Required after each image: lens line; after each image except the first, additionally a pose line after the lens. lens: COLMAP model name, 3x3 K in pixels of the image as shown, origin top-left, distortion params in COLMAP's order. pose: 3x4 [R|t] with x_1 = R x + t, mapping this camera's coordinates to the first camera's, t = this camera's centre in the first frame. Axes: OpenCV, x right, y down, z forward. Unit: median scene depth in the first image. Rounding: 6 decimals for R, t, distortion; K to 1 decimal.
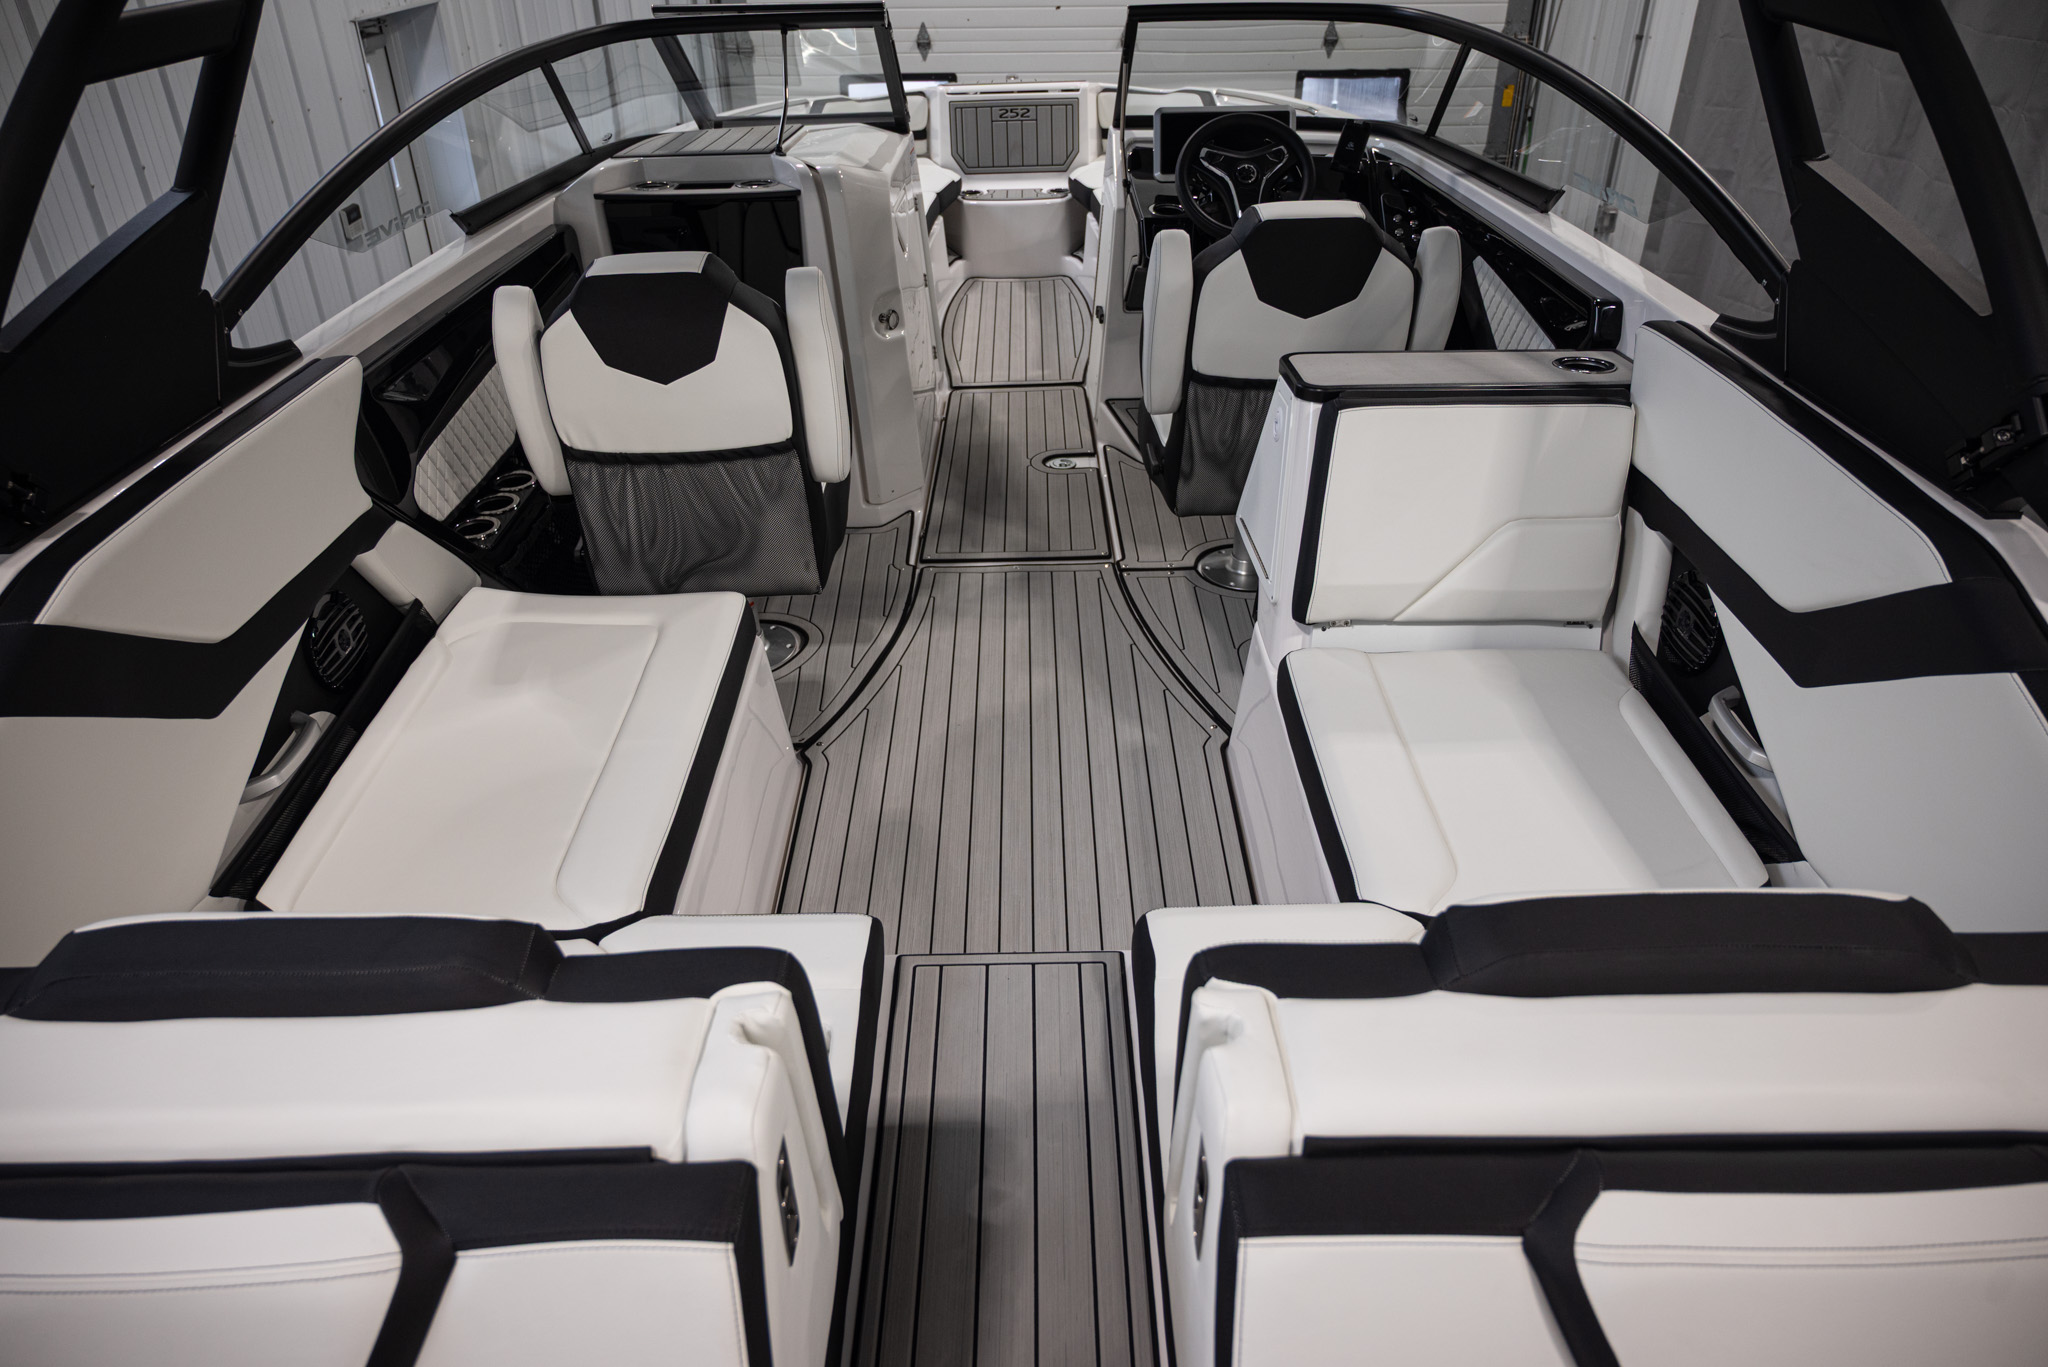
lens RADIAL K [[1380.8, 0, 1023.4], [0, 1380.8, 671.1], [0, 0, 1]] dist [0.001663, -0.000006]
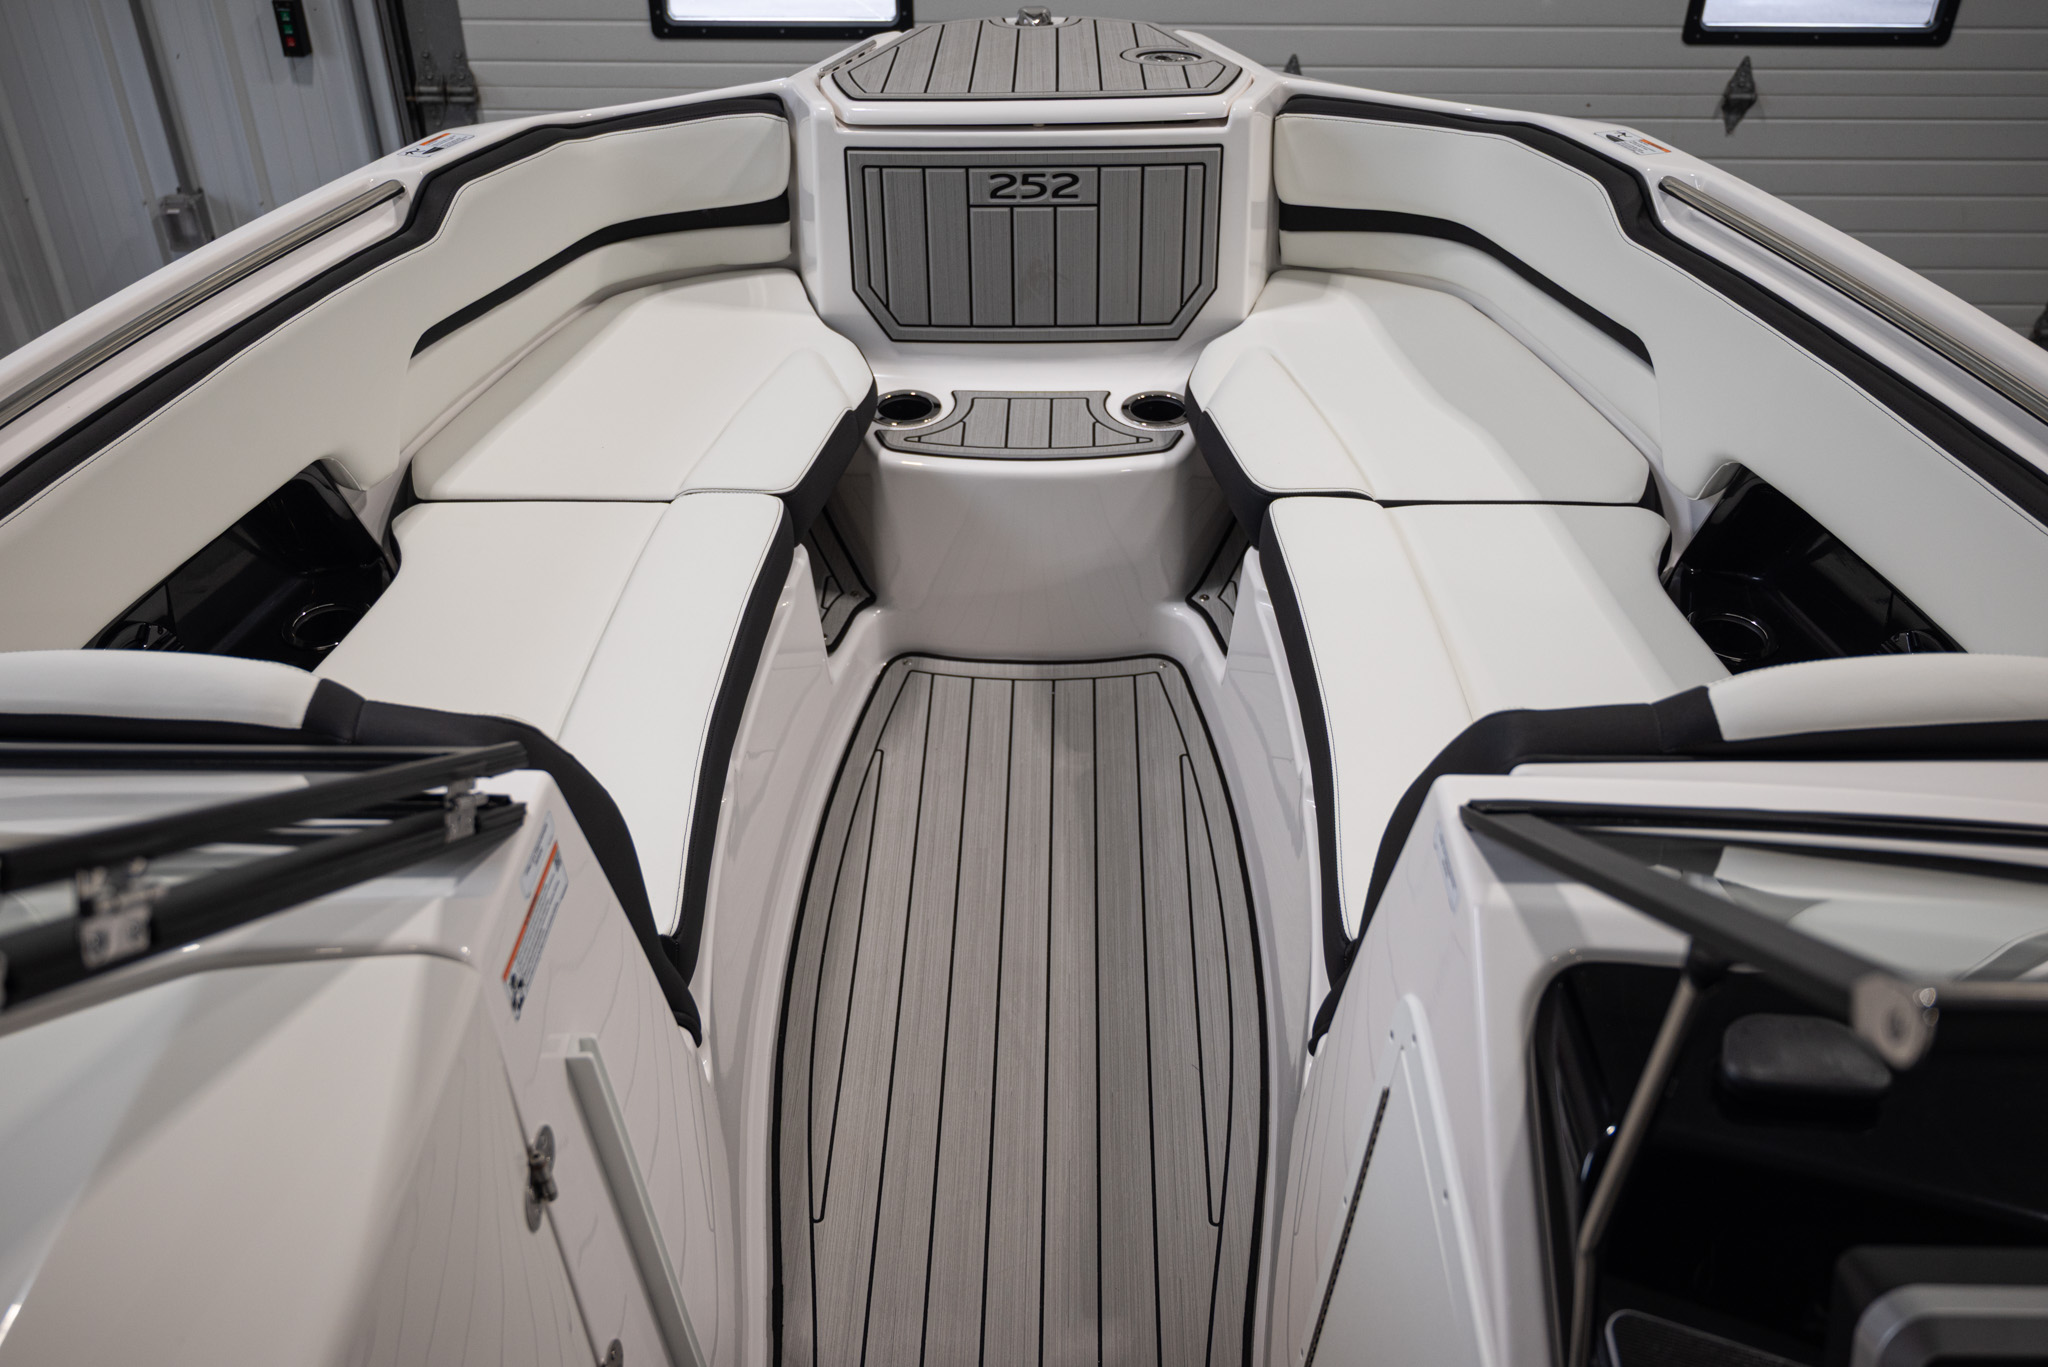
lens RADIAL K [[1870.9, 0, 1017.4], [0, 1870.9, 677.6], [0, 0, 1]] dist [0.001681, 0.002042]
pose [[0.999580, 0.024906, -0.014800, -0.000958], [-0.023158, 0.993837, 0.108405, -0.452363], [0.017409, -0.108017, 0.993997, 0.712653]]
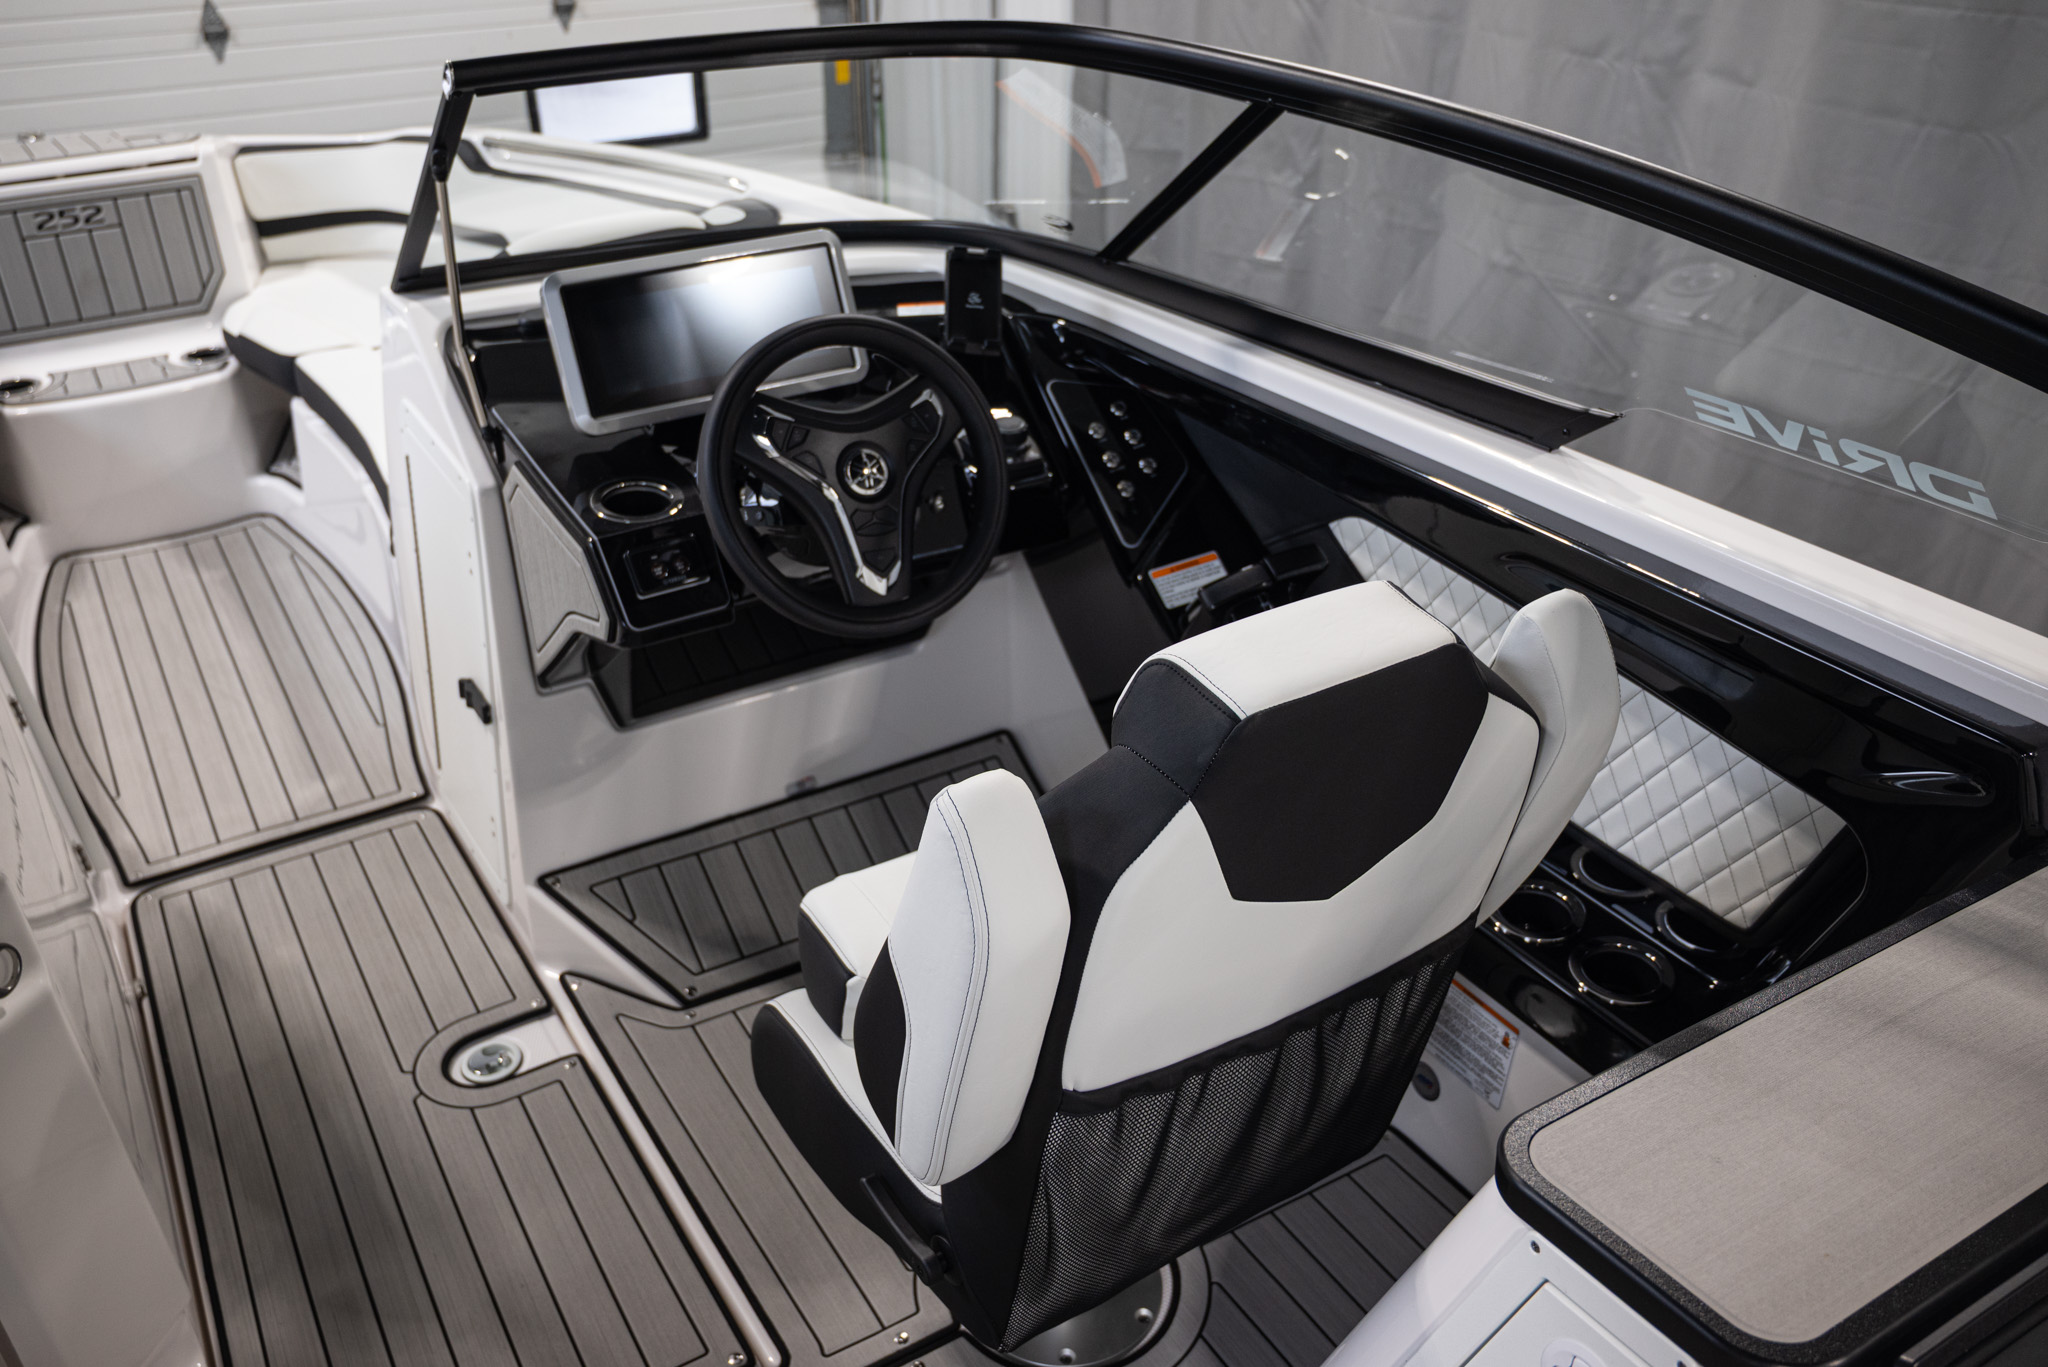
lens RADIAL K [[1759.0, 0, 1024.0], [0, 1759.0, 683.5], [0, 0, 1]] dist [-0.003088, -0.000934]
pose [[0.861358, -0.242279, 0.446500, -0.045240], [0.256536, 0.966090, 0.029325, -0.235408], [-0.438464, 0.089284, 0.894303, 0.408686]]
